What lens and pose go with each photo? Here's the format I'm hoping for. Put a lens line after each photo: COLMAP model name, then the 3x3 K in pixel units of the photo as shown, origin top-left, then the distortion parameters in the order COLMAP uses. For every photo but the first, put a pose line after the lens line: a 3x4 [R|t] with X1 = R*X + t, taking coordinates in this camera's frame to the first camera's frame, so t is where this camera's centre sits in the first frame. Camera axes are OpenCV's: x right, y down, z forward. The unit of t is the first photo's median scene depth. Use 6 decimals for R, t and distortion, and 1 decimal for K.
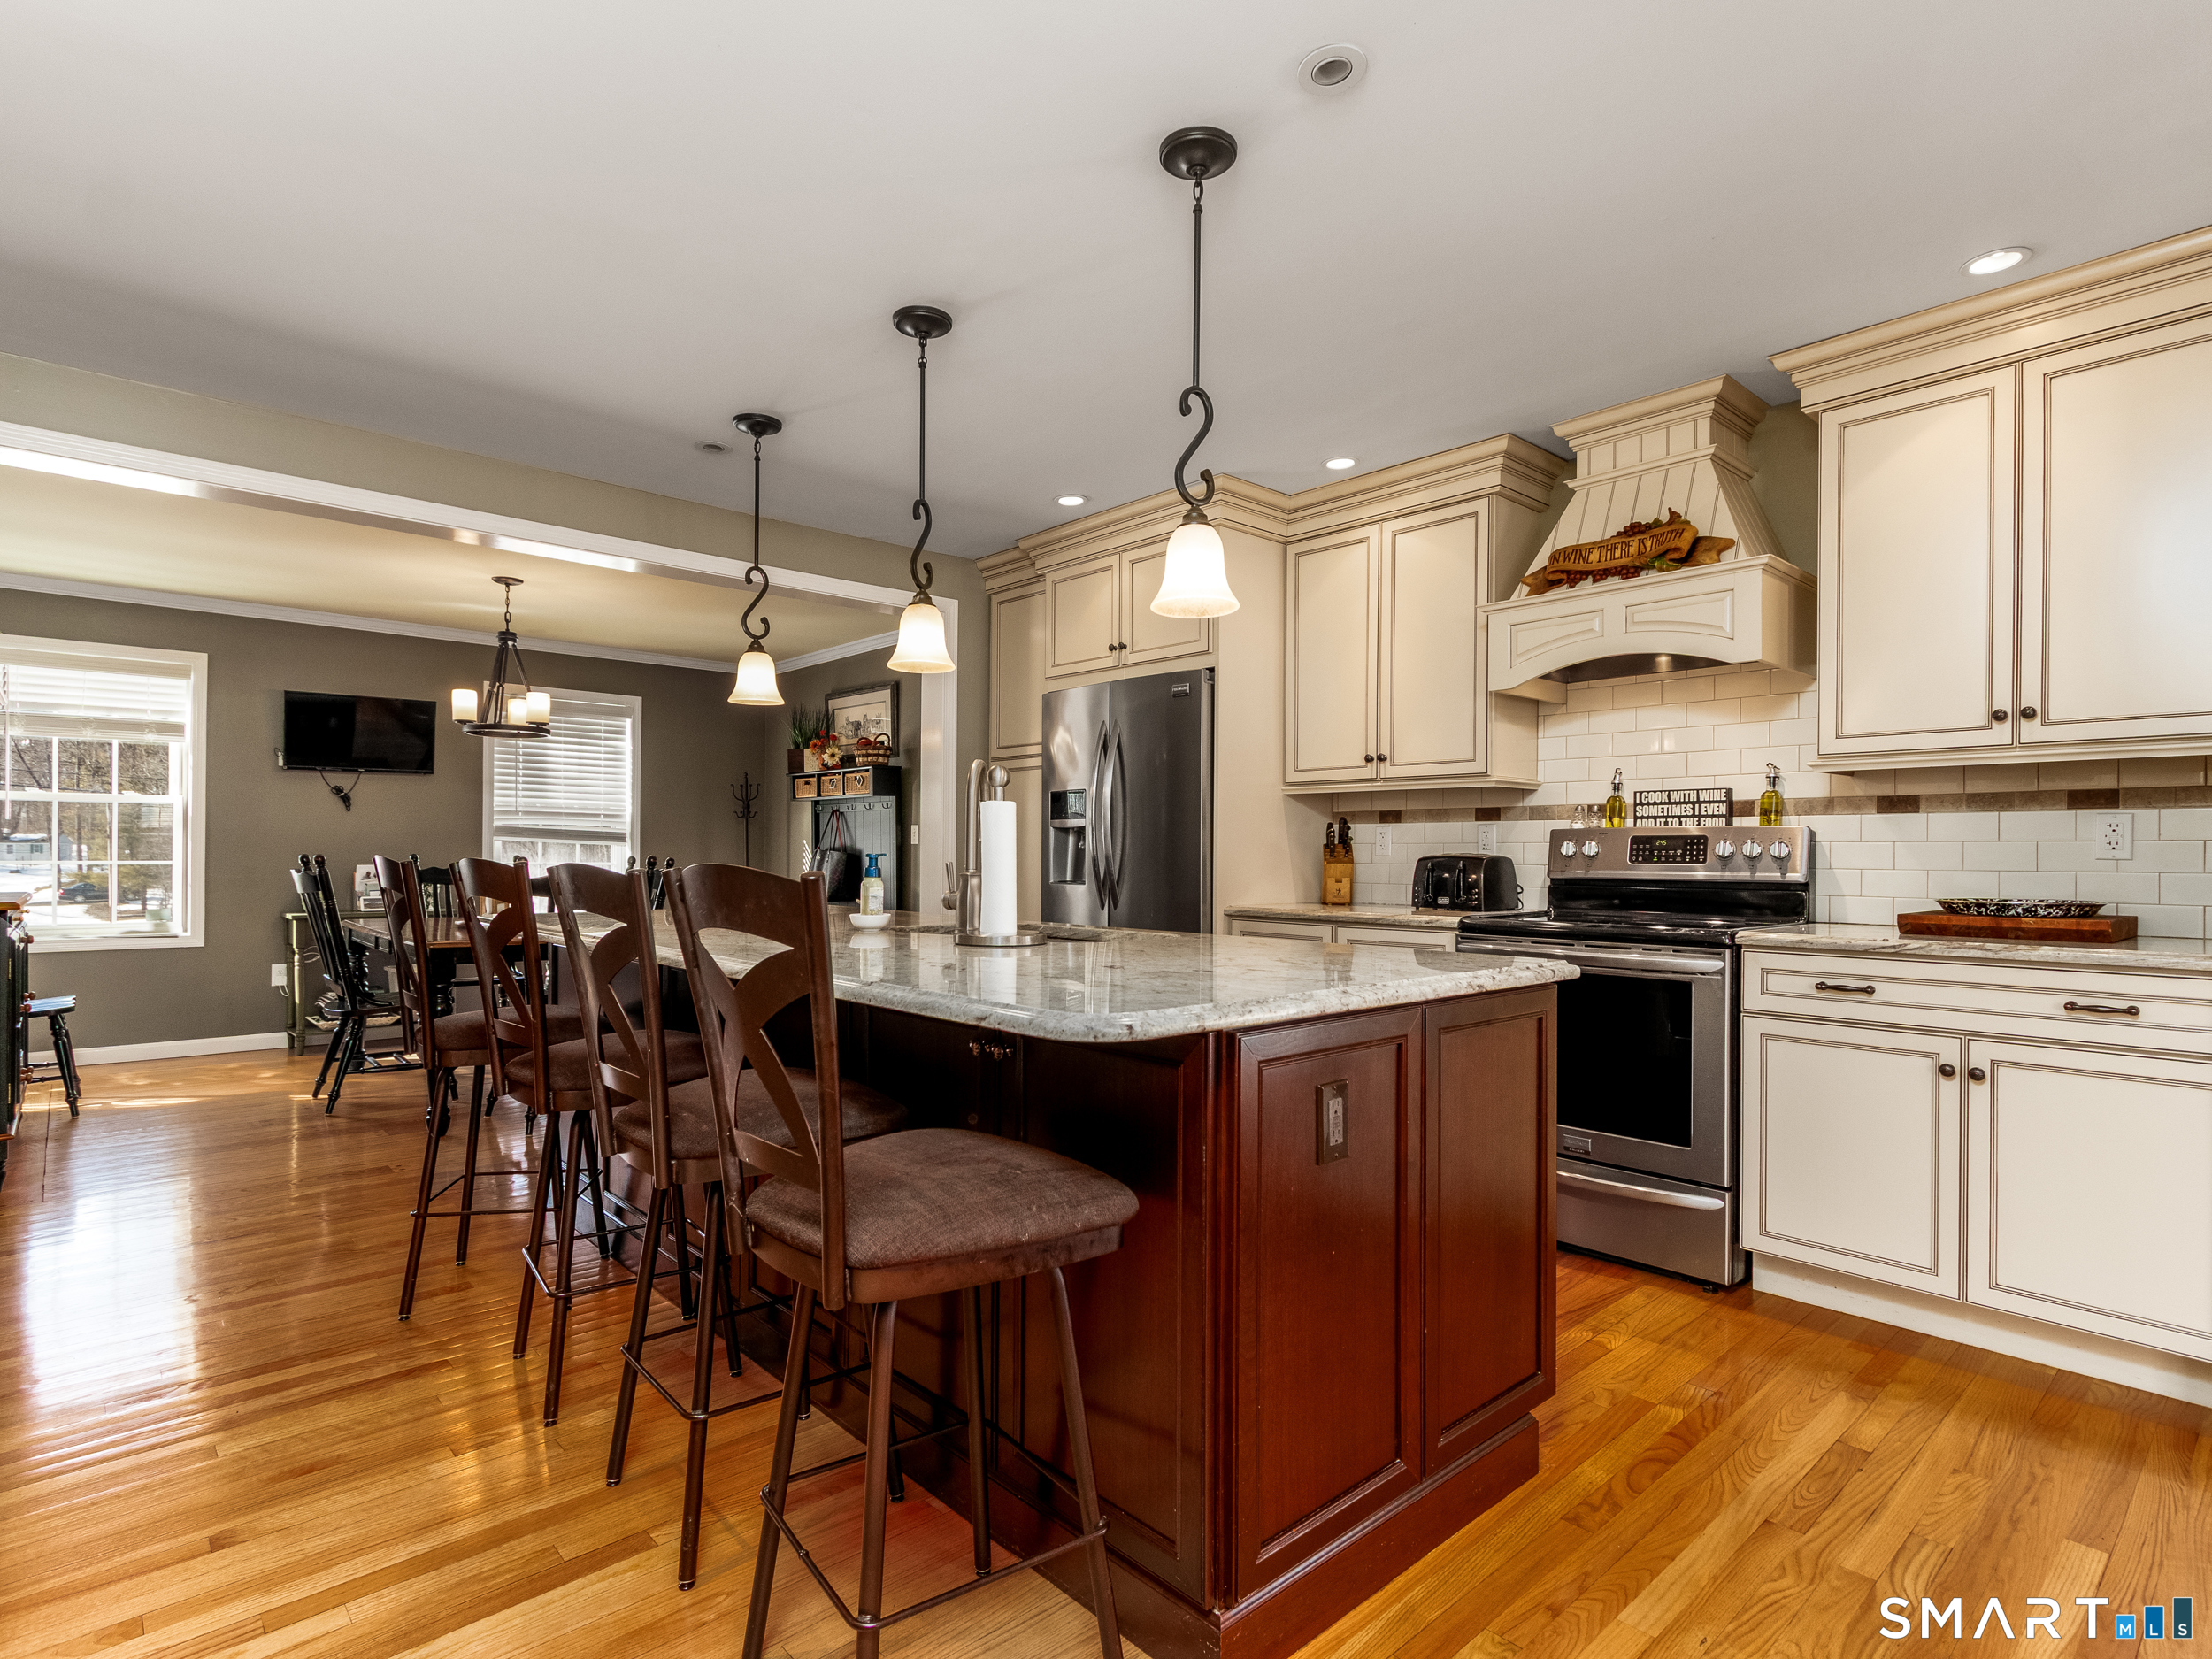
lens RADIAL K [[1149.3, 0, 1108.7], [0, 1149.3, 848.3], [0, 0, 1]] dist [0.004074, -0.001074]
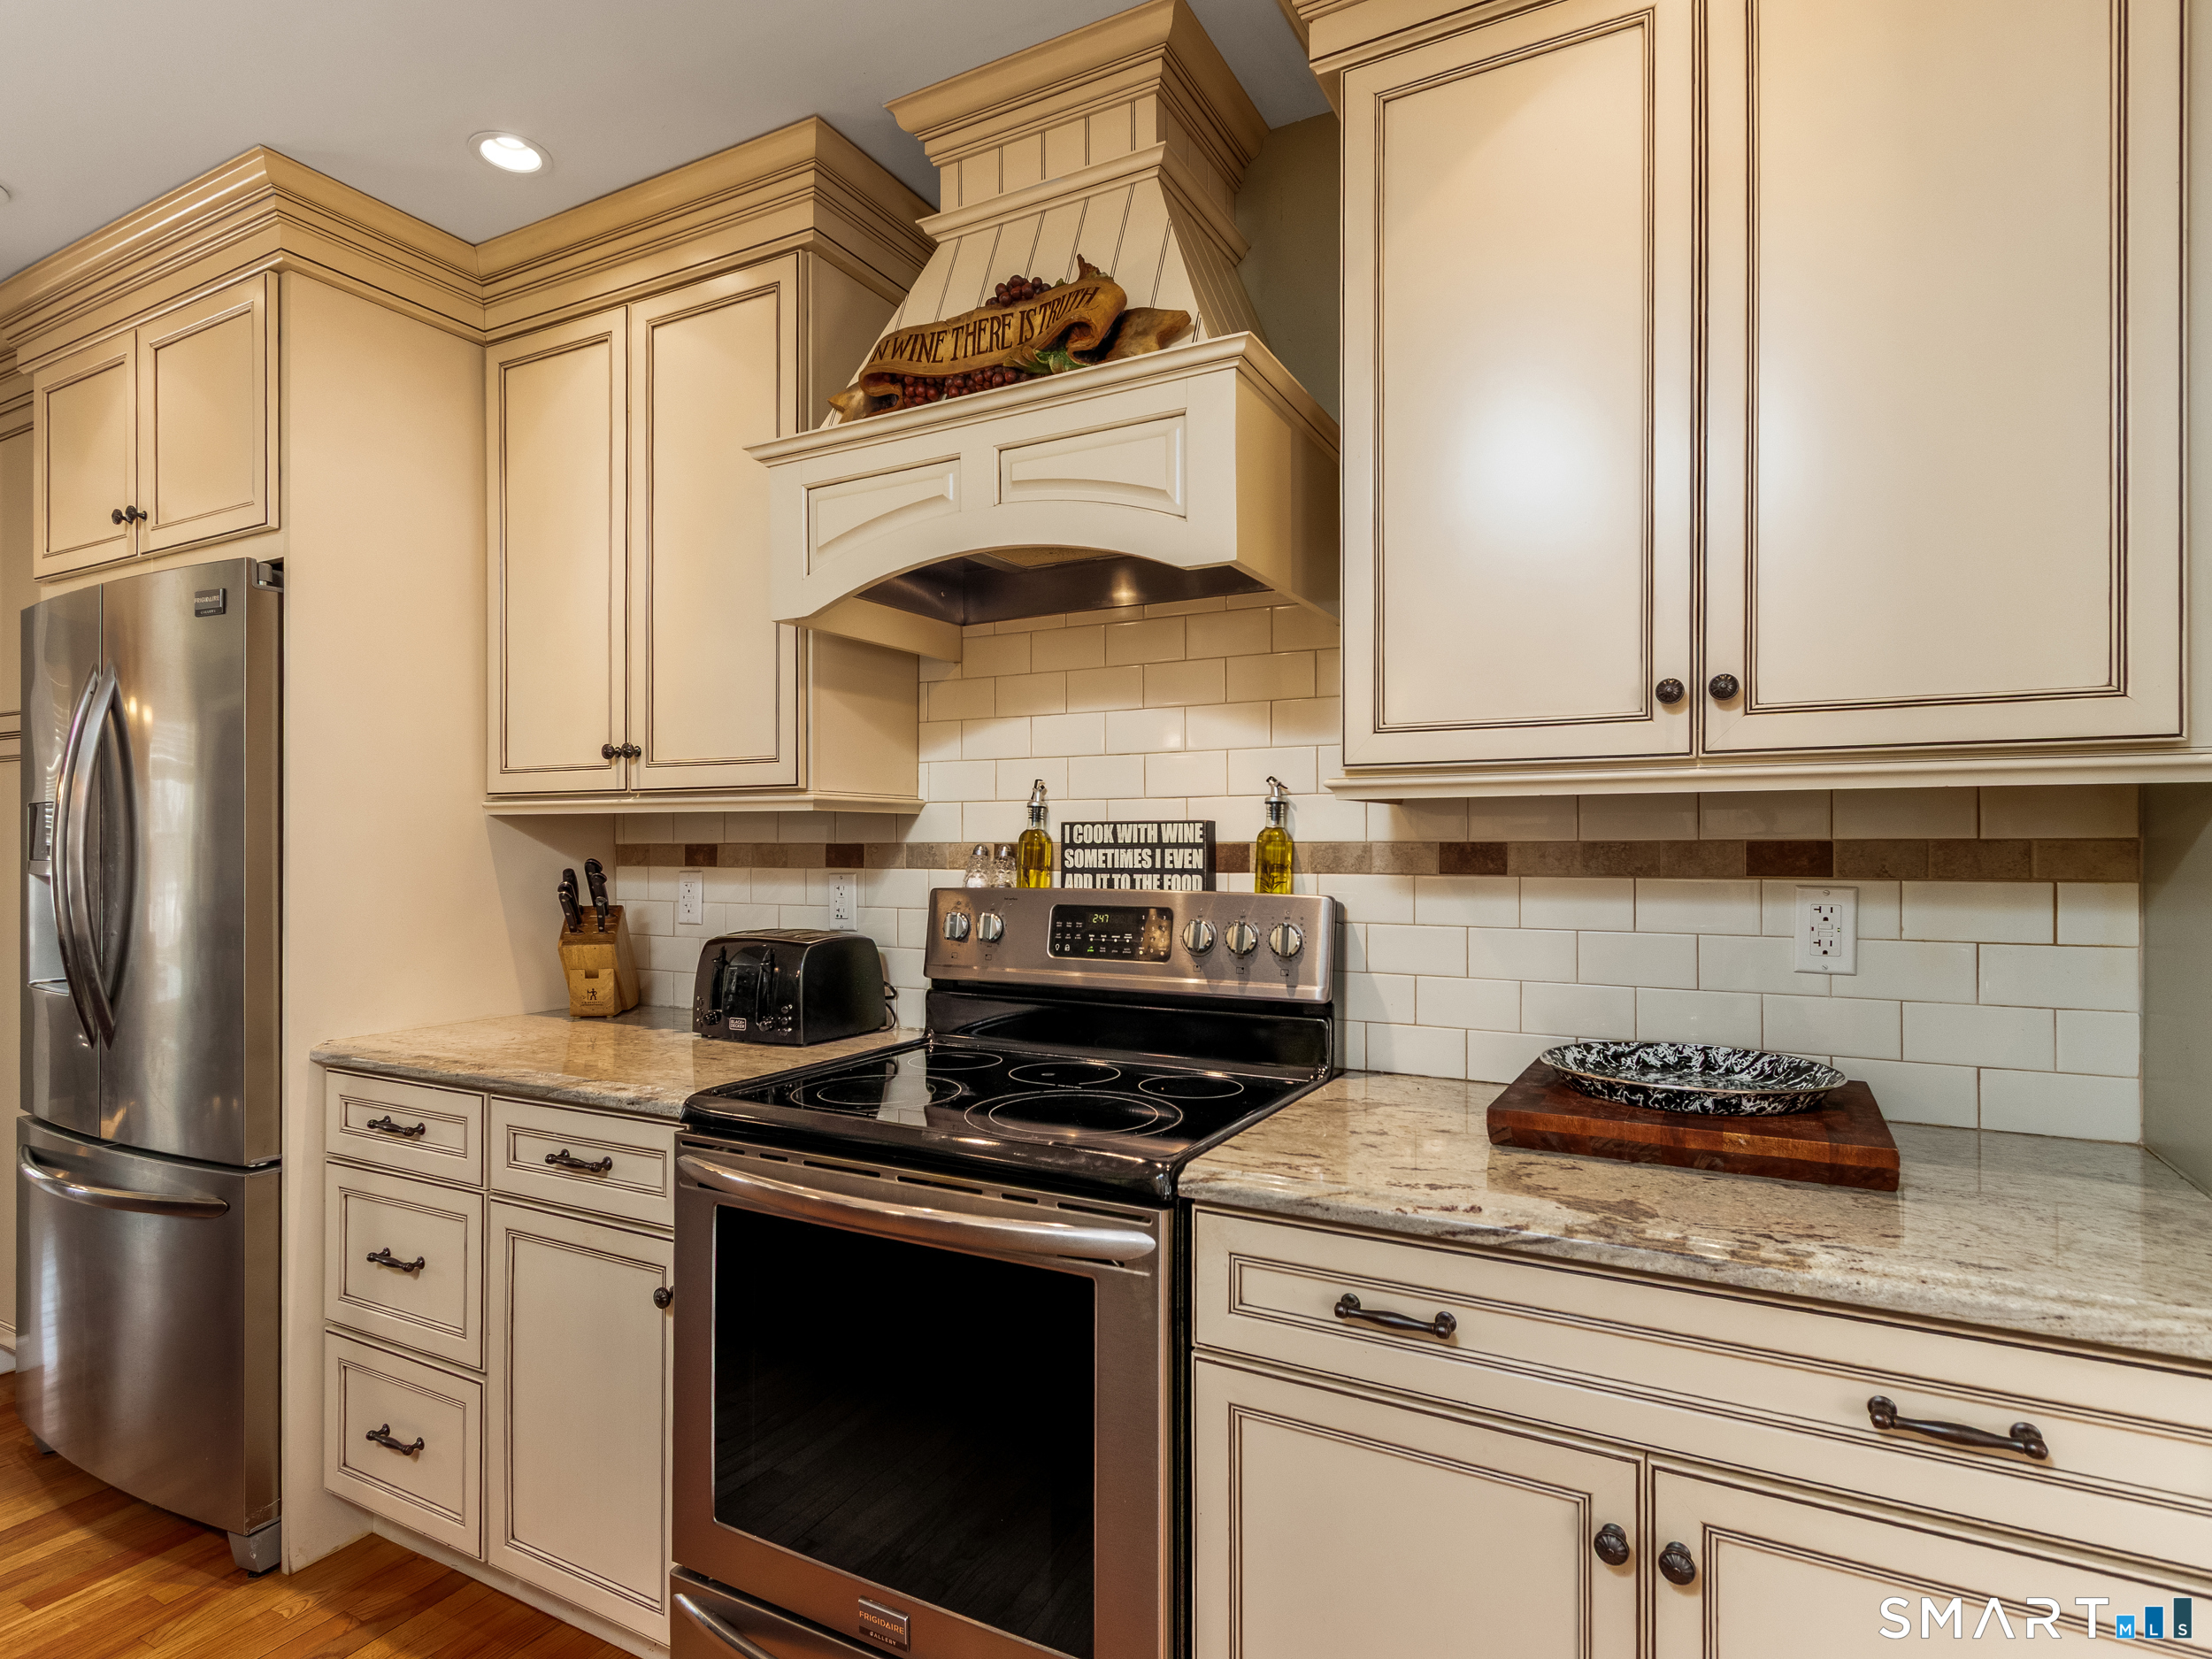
lens RADIAL K [[1089.0, 0, 1166.4], [0, 1089.0, 833.1], [0, 0, 1]] dist [0.000640, -0.000300]
pose [[0.931837, -0.005499, 0.362836, 0.339747], [0.005969, 0.999982, -0.000174, -0.047565], [-0.362829, 0.002328, 0.931853, 0.535230]]
